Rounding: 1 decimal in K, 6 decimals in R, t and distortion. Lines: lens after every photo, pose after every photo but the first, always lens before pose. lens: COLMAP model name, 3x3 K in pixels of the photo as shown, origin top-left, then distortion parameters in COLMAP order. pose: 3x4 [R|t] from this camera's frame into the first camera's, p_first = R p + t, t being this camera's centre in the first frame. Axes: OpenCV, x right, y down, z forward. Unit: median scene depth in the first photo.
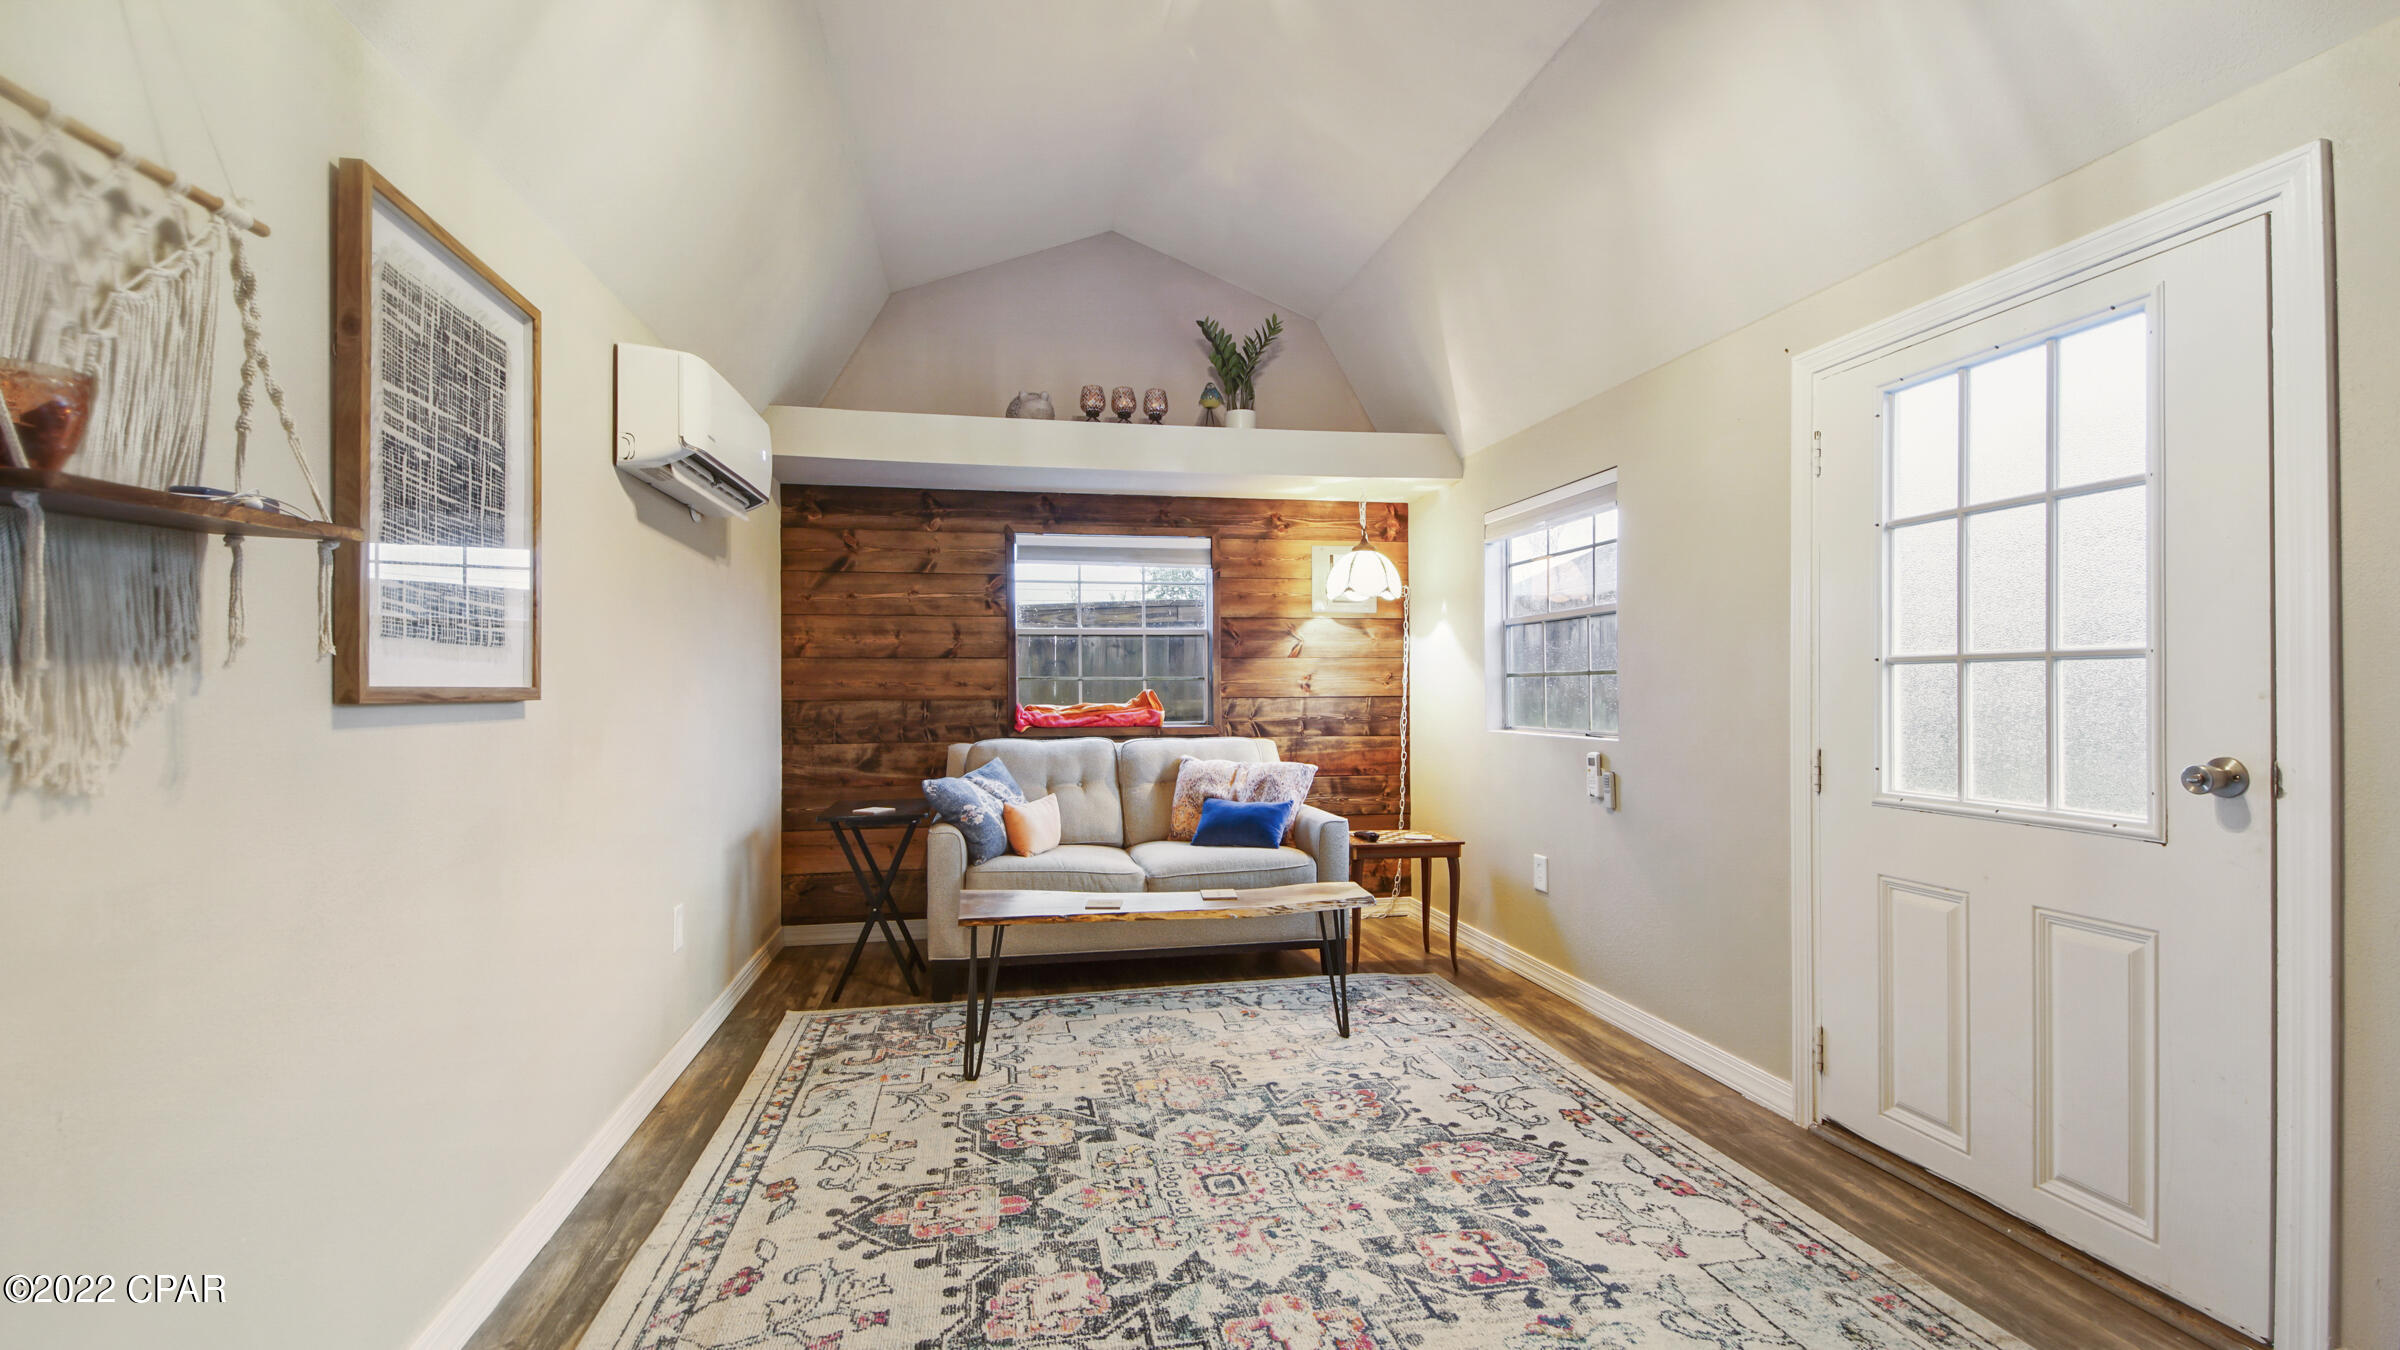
lens RADIAL K [[1067.7, 0, 1191.3], [0, 1067.7, 691.5], [0, 0, 1]] dist [0.045109, -0.023263]
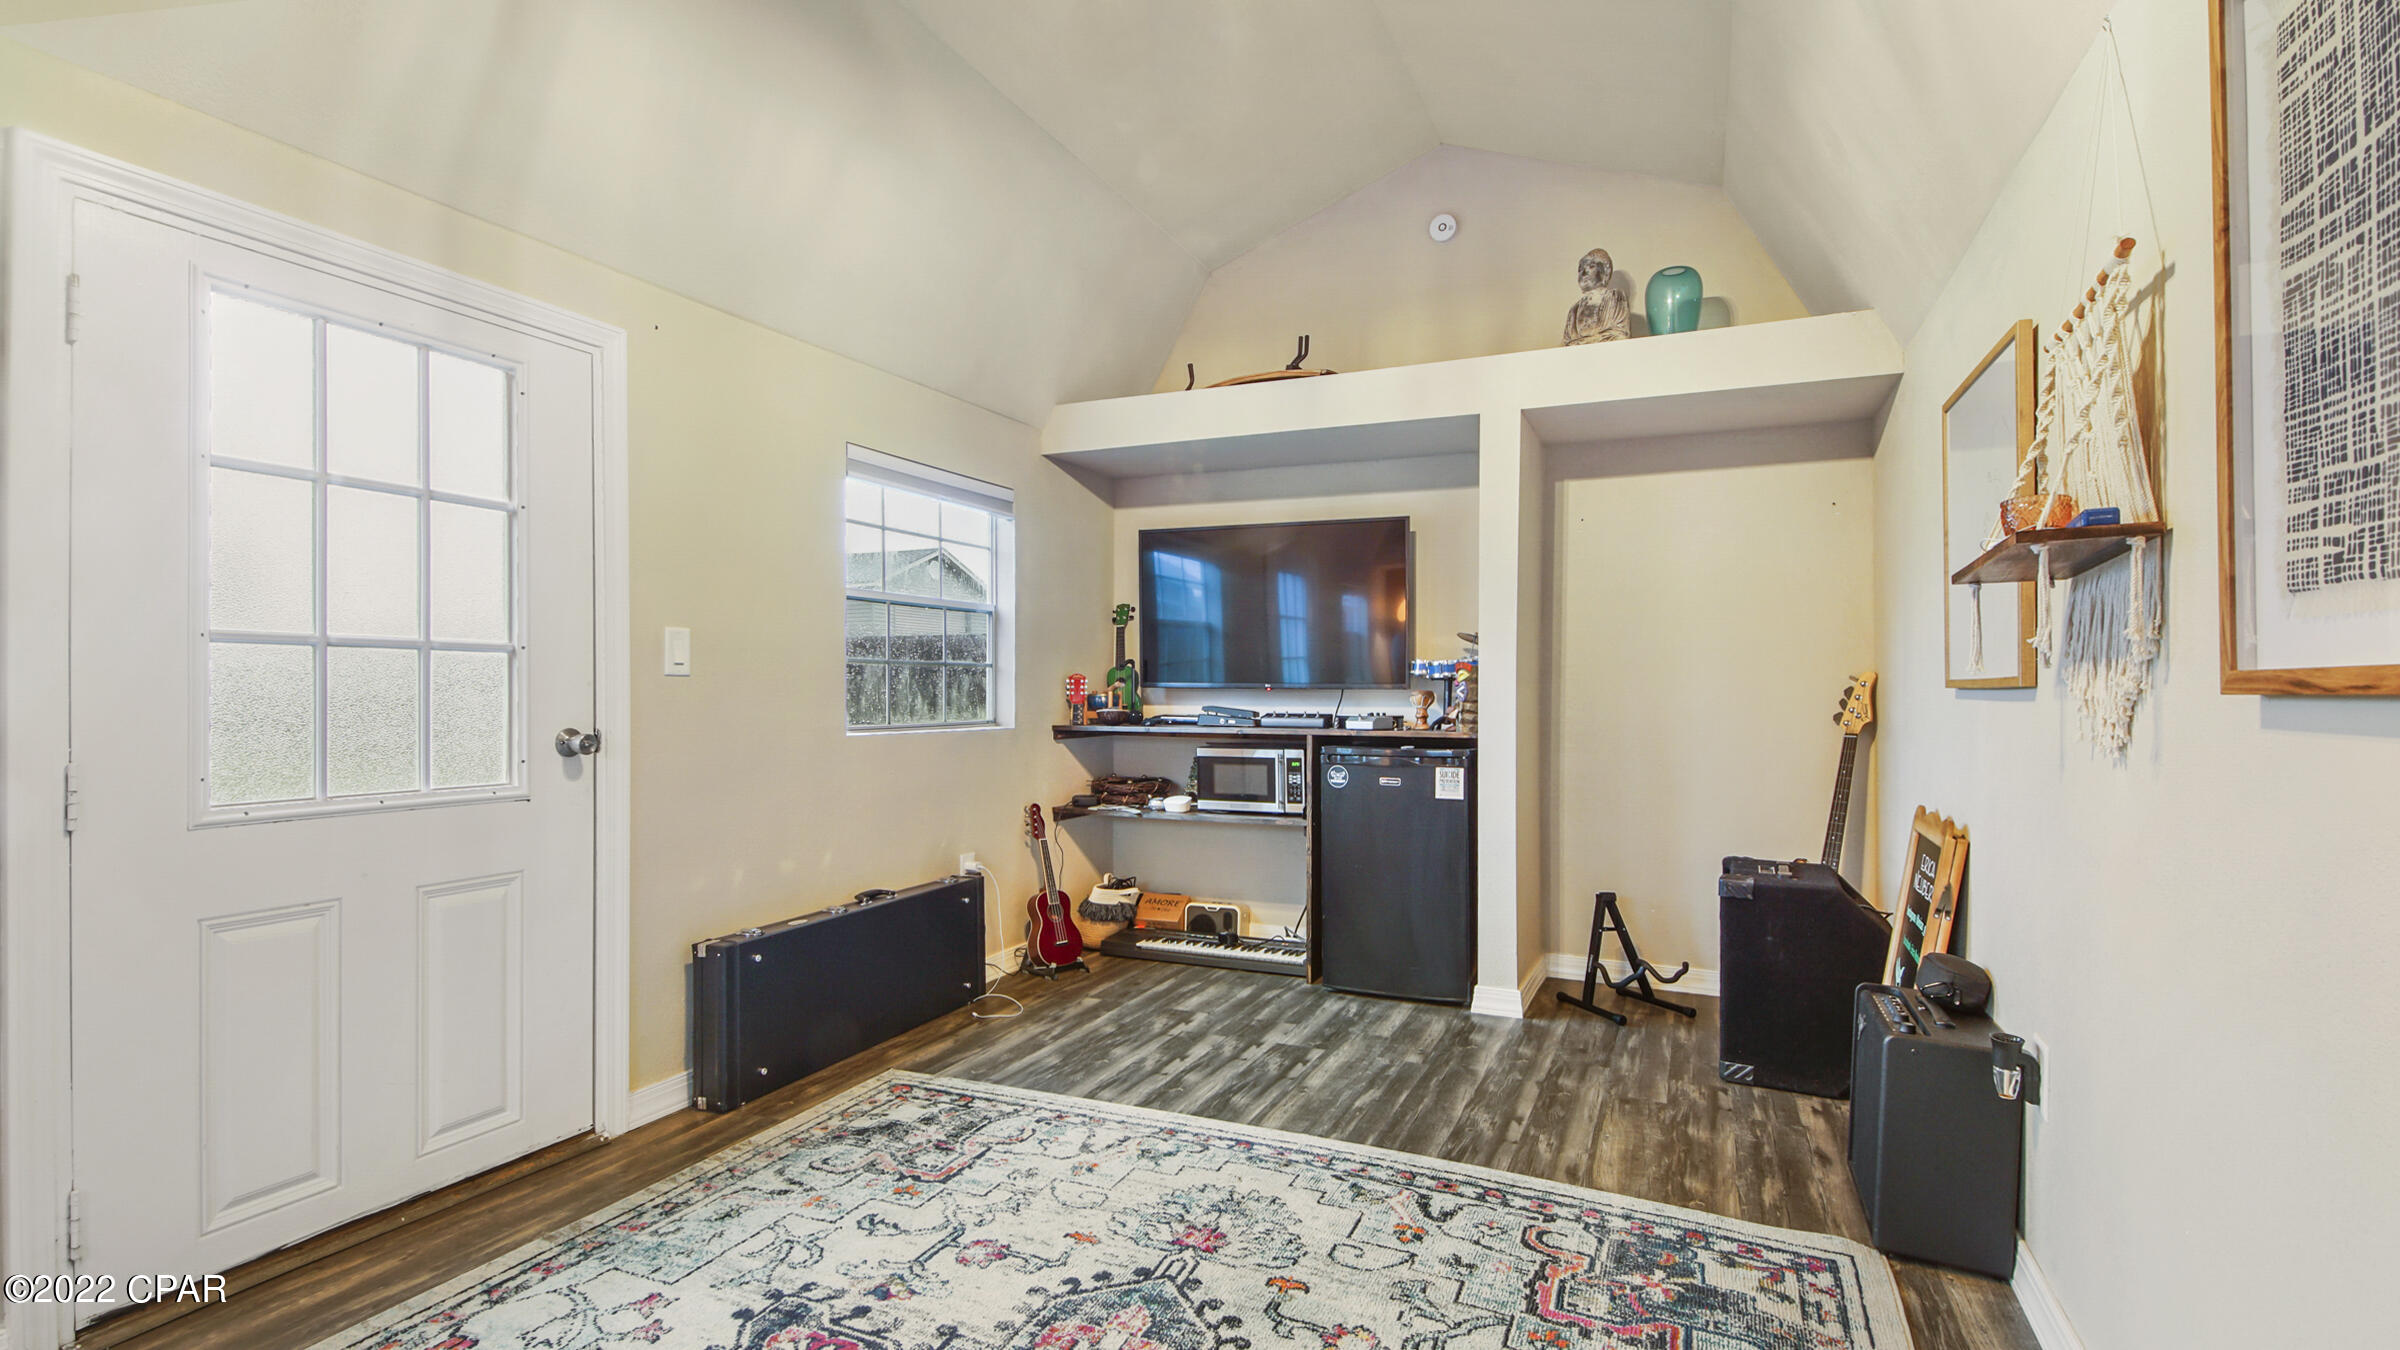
lens RADIAL K [[1067.7, 0, 1191.3], [0, 1067.7, 691.5], [0, 0, 1]] dist [0.045109, -0.023263]
pose [[-0.807098, -0.003210, 0.590409, -0.452888], [-0.001279, 0.999992, 0.003689, 0.006499], [-0.590417, 0.002222, -0.807096, 1.478853]]
